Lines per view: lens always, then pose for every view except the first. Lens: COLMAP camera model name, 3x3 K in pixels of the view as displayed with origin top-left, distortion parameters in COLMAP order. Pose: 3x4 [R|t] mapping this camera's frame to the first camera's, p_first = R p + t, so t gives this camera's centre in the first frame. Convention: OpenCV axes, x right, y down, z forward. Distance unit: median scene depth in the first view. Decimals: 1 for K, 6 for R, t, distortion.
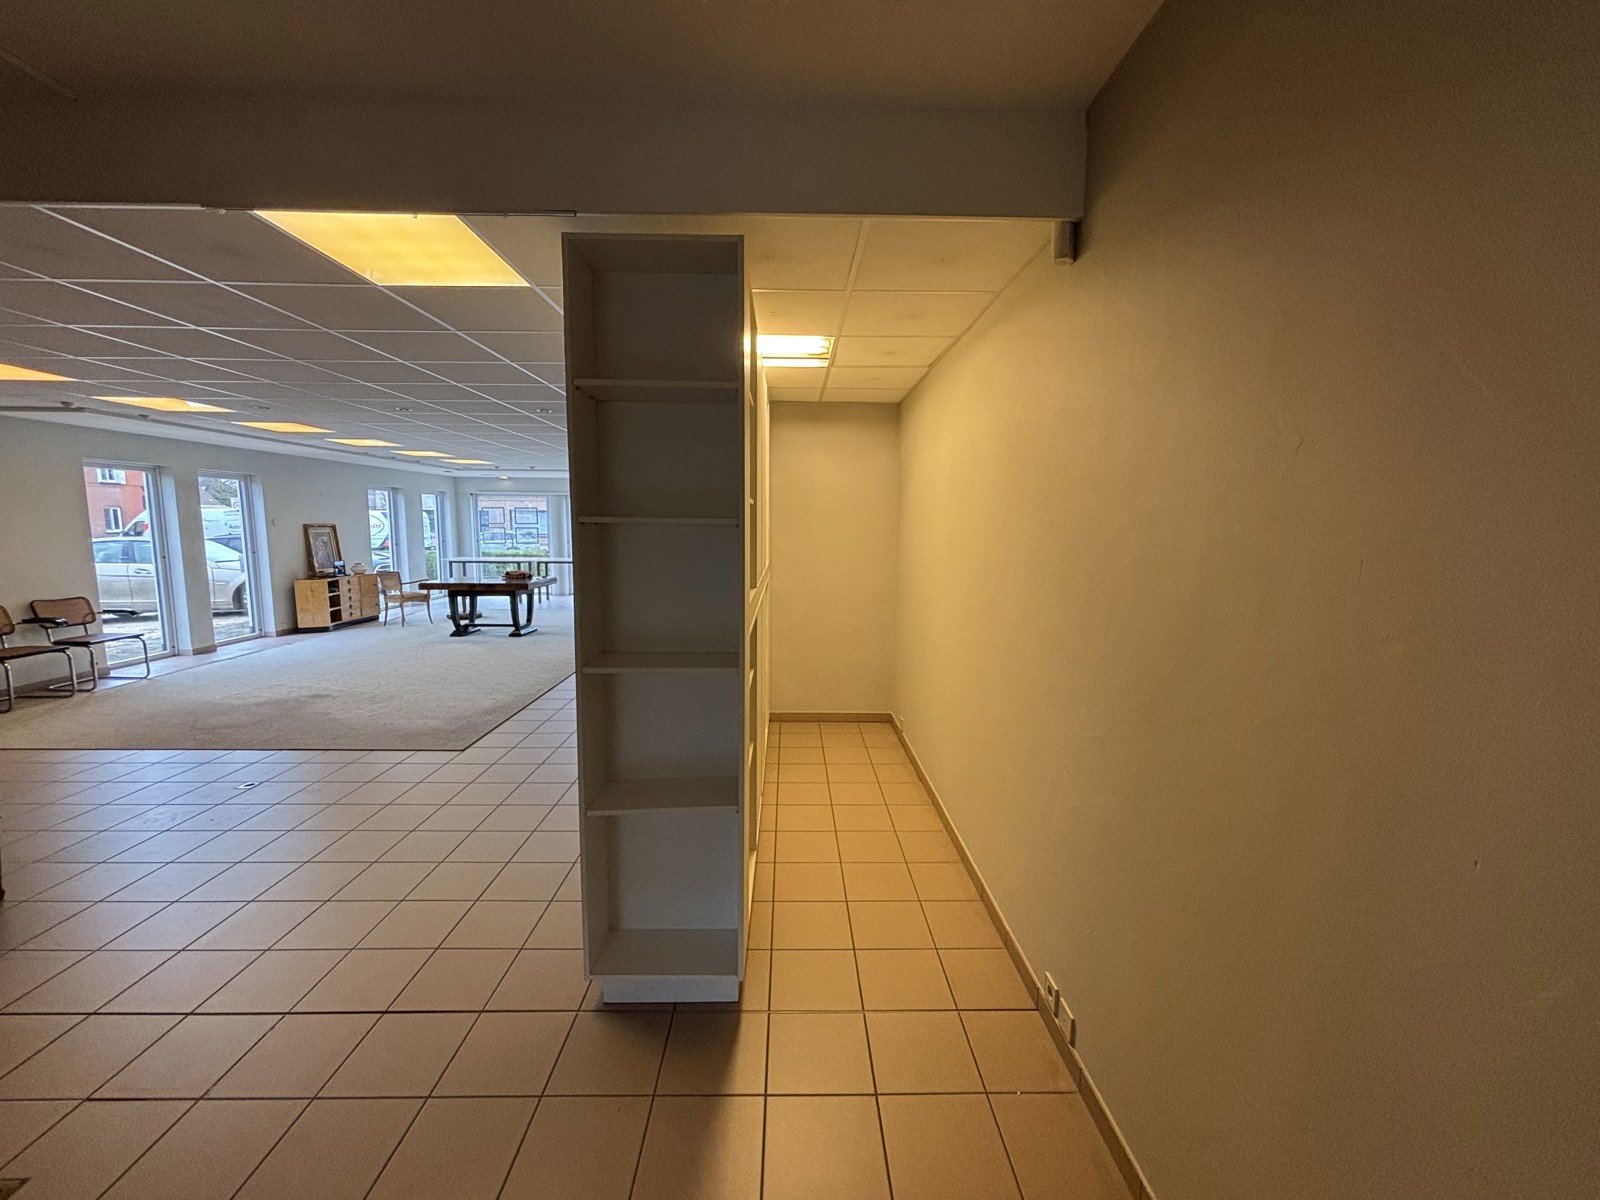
lens RADIAL K [[647.1, 0, 798.7], [0, 647.1, 593.6], [0, 0, 1]] dist [-0.002108, -0.000436]
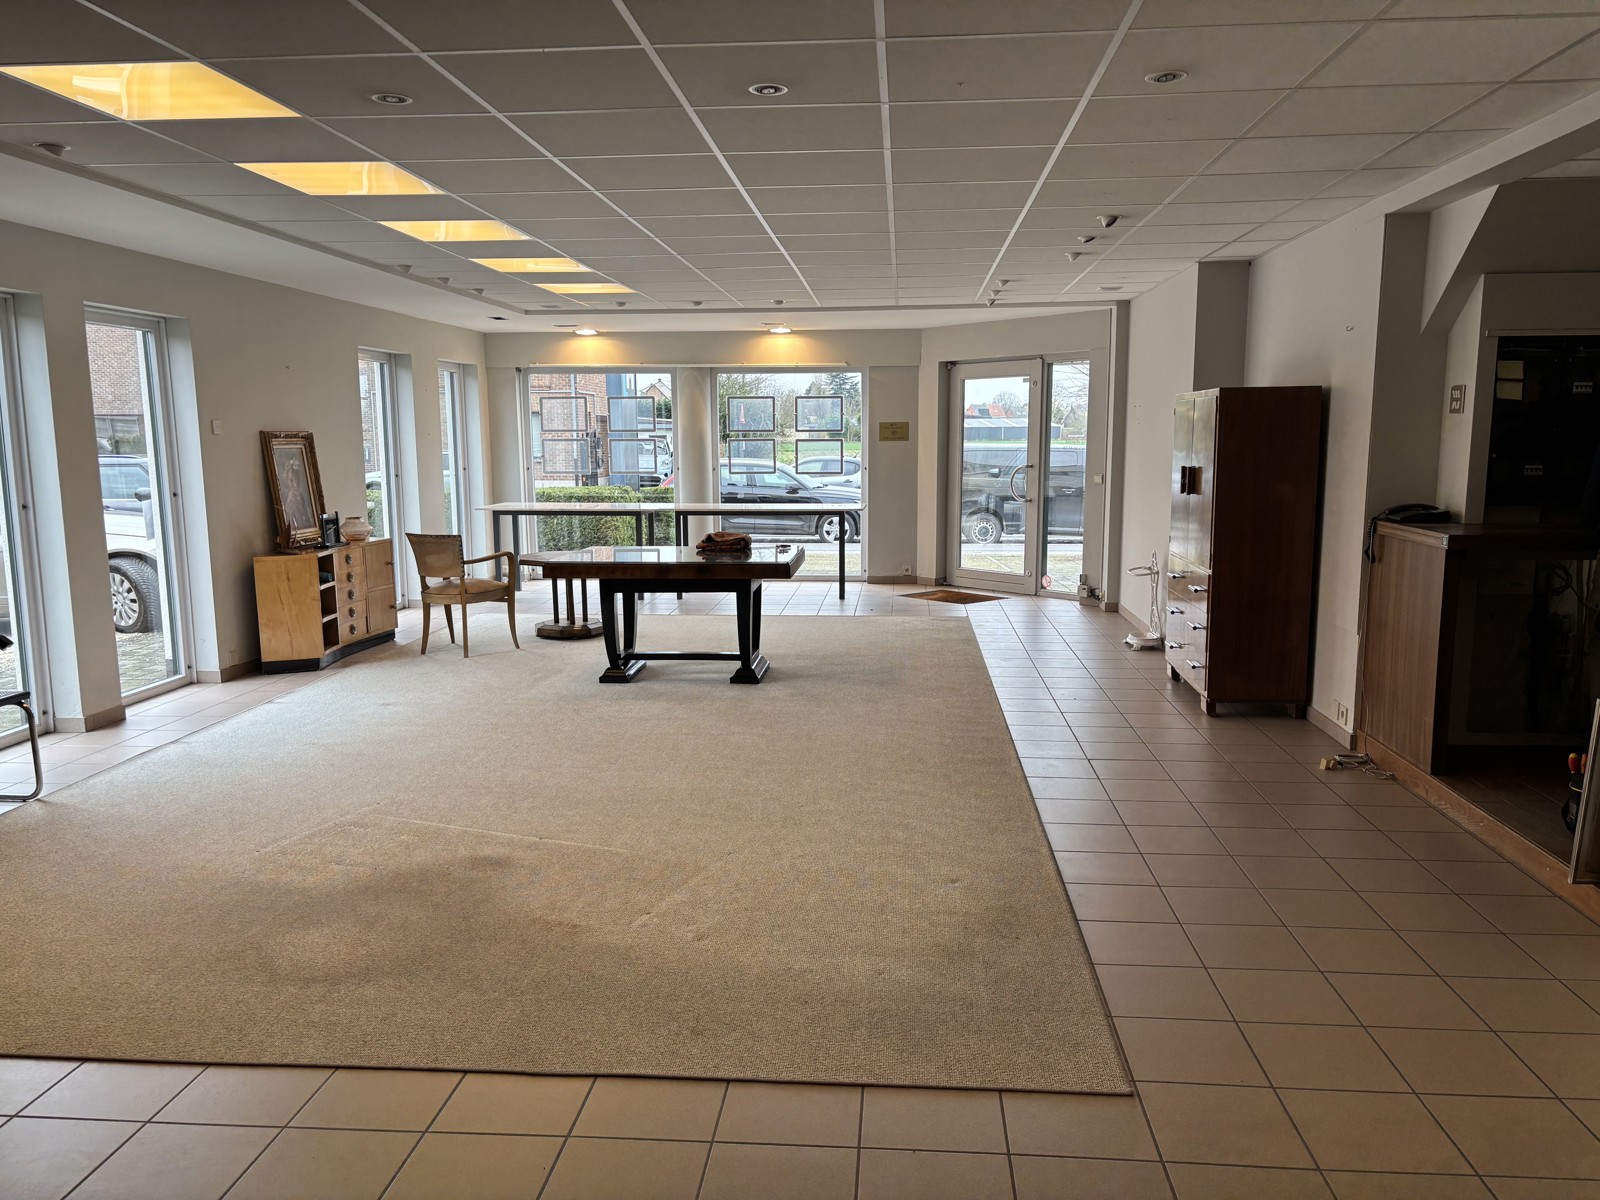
lens RADIAL K [[1211.1, 0, 811.4], [0, 1211.1, 605.4], [0, 0, 1]] dist [0.031328, -0.021784]
pose [[0.995499, 0.001478, -0.094762, -0.295981], [0.001350, 0.999556, 0.029777, -0.010300], [0.094764, -0.029771, 0.995055, 0.182058]]
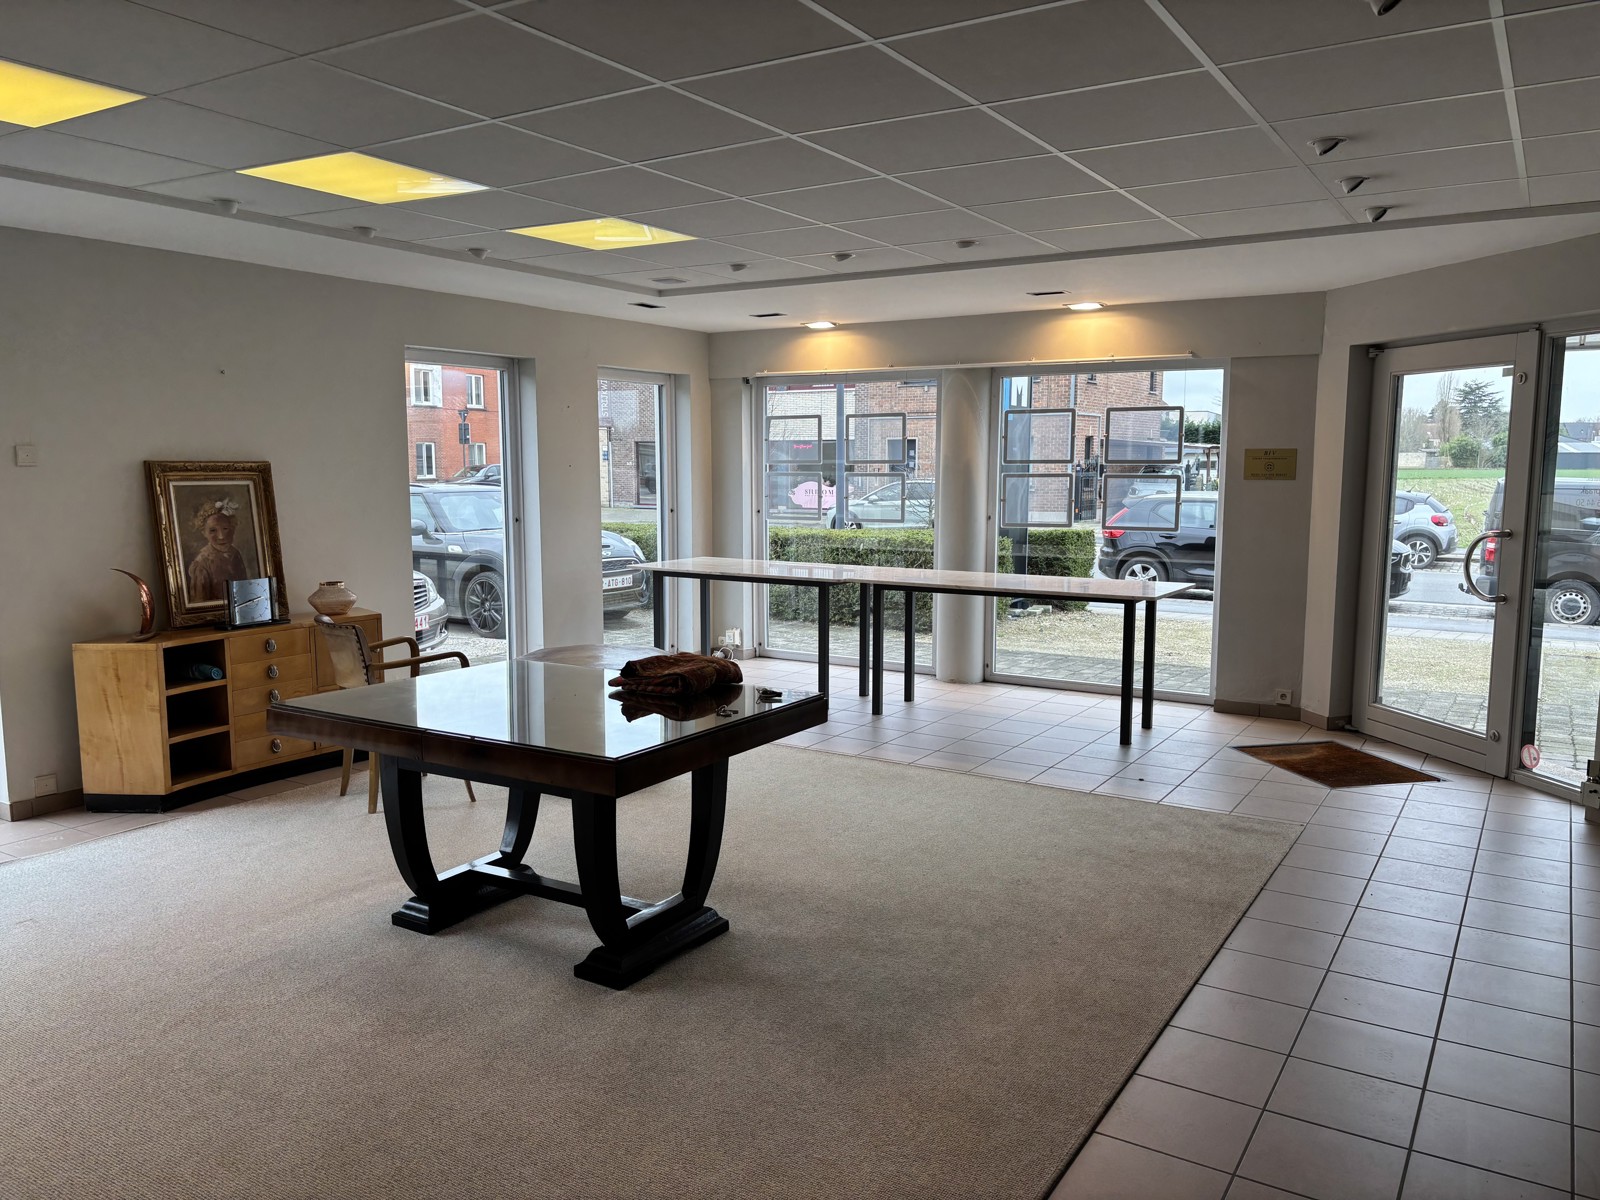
lens RADIAL K [[1211.1, 0, 806.7], [0, 1211.1, 596.5], [0, 0, 1]] dist [0.031328, -0.021784]
pose [[0.837613, 0.056285, -0.543357, -0.156428], [-0.056709, 0.998263, 0.015988, -0.067349], [0.543313, 0.017421, 0.839349, 0.655676]]
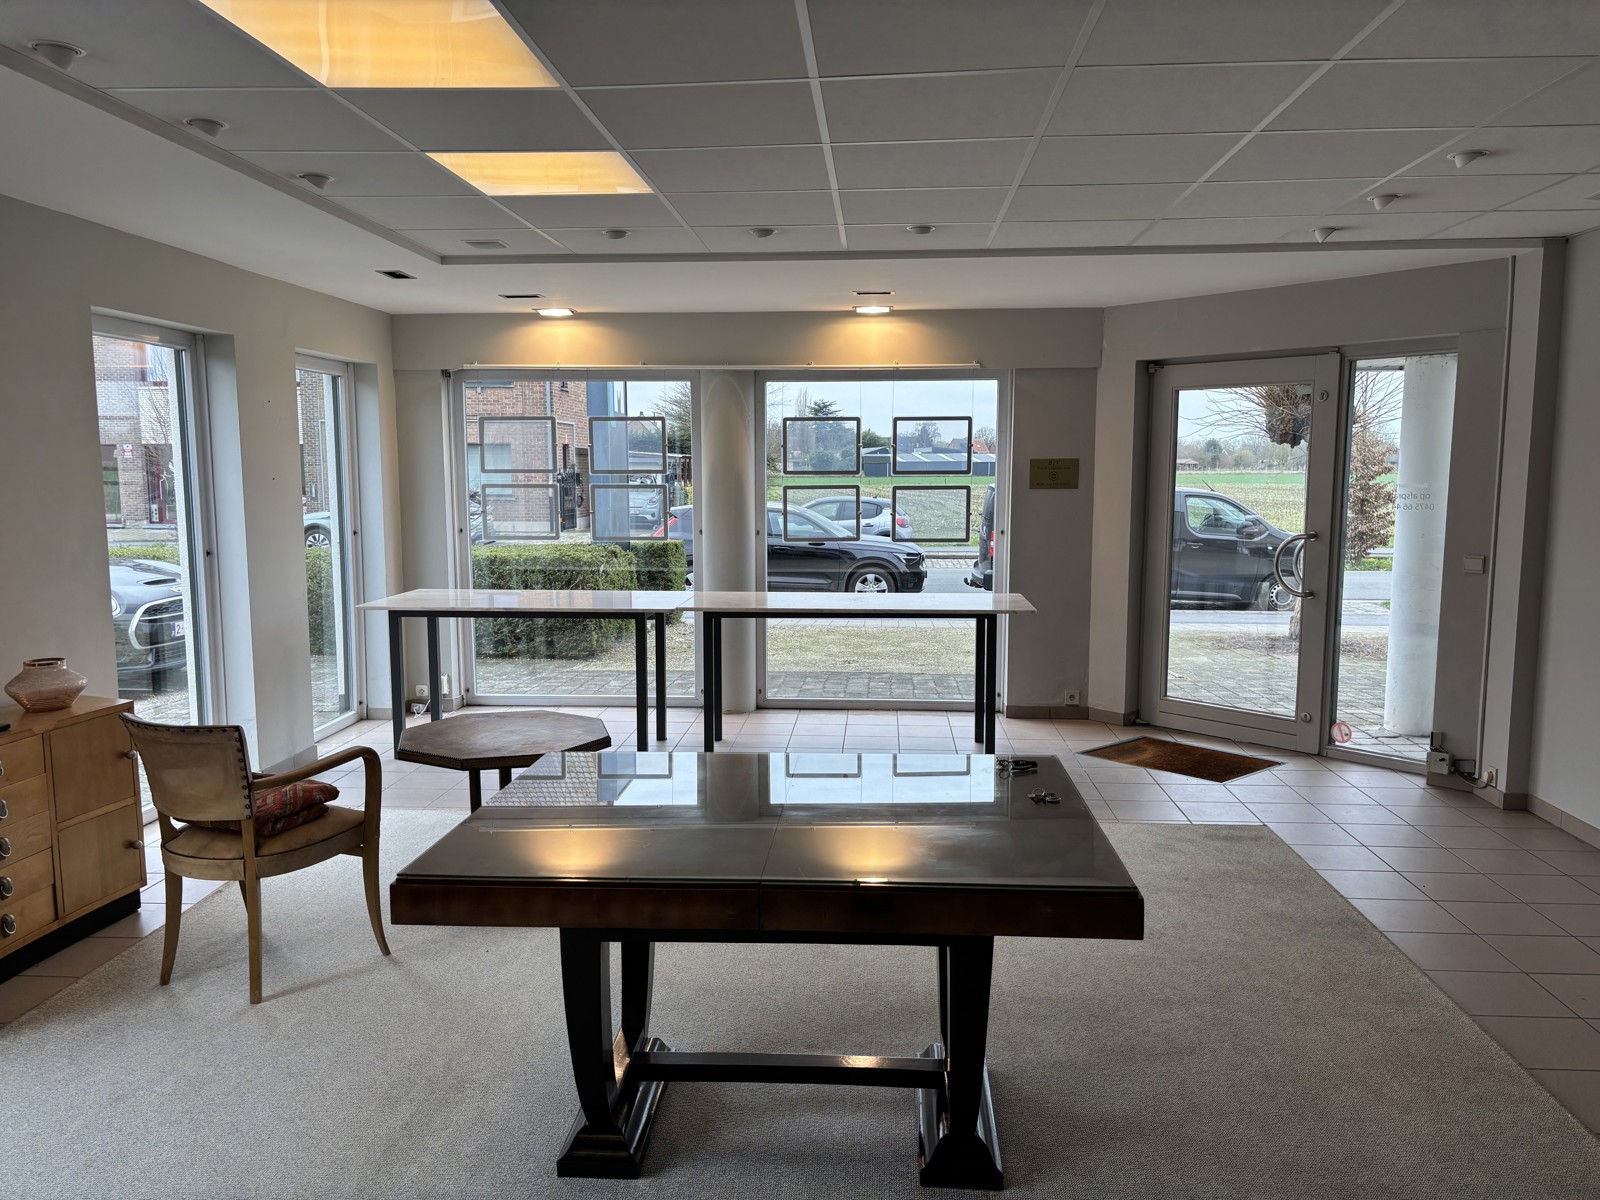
lens RADIAL K [[1211.1, 0, 799.6], [0, 1211.1, 599.2], [0, 0, 1]] dist [0.031328, -0.021784]
pose [[0.996111, 0.001427, -0.088095, -0.423329], [-0.001679, 0.999995, -0.002794, -0.070879], [0.088090, 0.002931, 0.996108, 0.659244]]
